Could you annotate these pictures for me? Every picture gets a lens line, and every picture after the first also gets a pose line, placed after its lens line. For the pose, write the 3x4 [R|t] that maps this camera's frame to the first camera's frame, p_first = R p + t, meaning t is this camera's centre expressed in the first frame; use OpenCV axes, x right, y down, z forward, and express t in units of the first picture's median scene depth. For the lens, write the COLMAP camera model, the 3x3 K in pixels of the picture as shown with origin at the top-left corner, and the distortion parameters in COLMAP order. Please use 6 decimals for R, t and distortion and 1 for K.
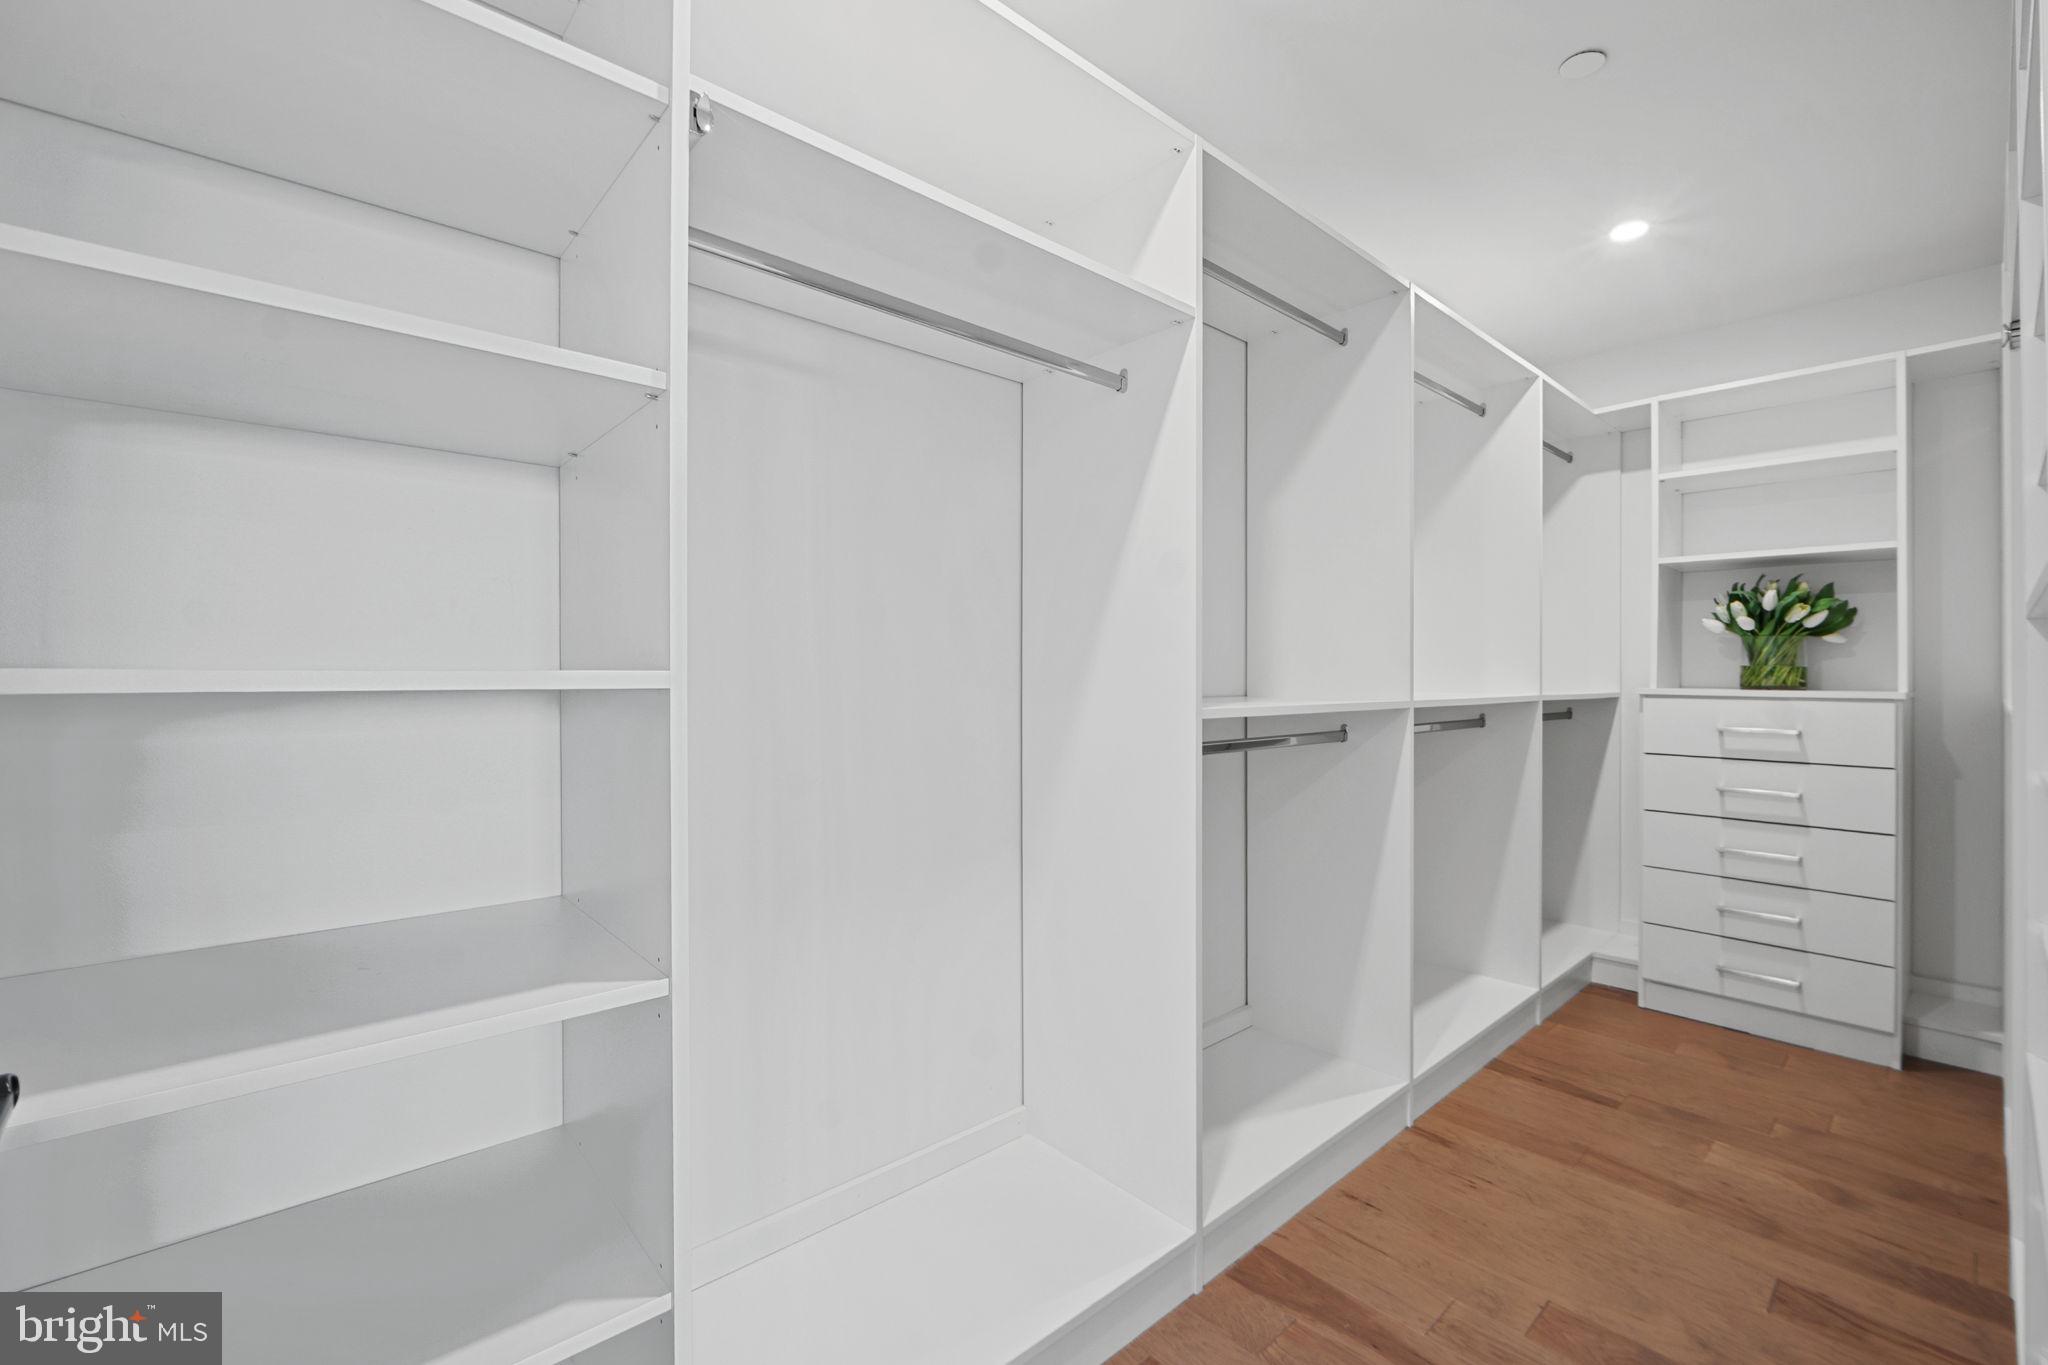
lens RADIAL K [[910.5, 0, 1019.4], [0, 910.5, 674.8], [0, 0, 1]] dist [-0.014556, 0.001251]
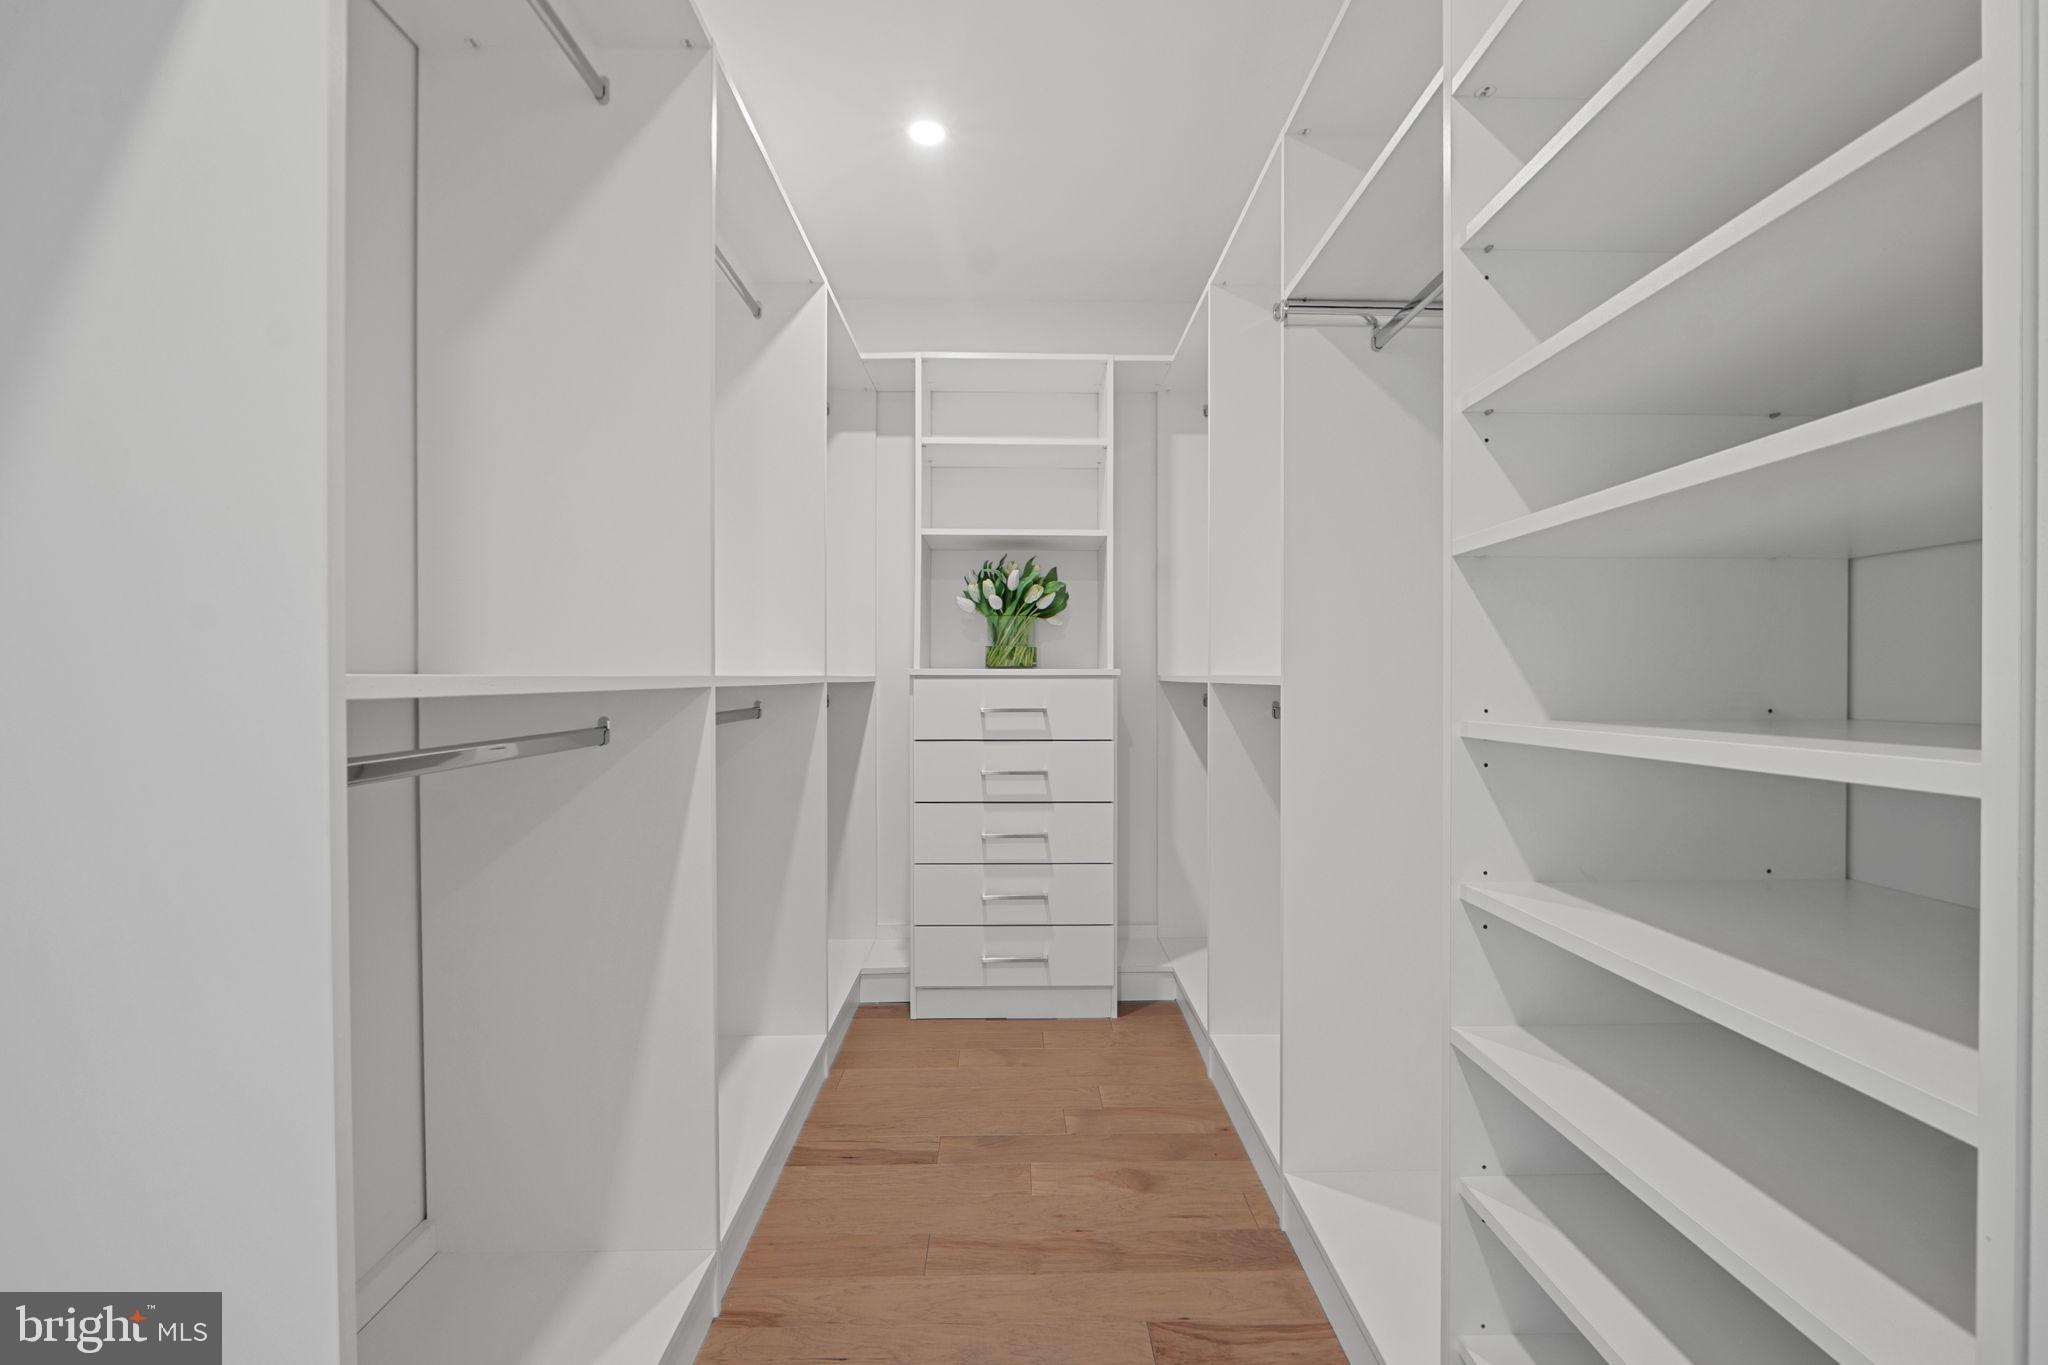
lens RADIAL K [[910.5, 0, 1013.7], [0, 910.5, 682.2], [0, 0, 1]] dist [-0.014556, 0.001251]
pose [[0.643692, -0.006258, 0.765259, 0.060871], [0.006603, 0.999975, 0.002624, 0.029778], [-0.765256, 0.003364, 0.643717, 0.369092]]
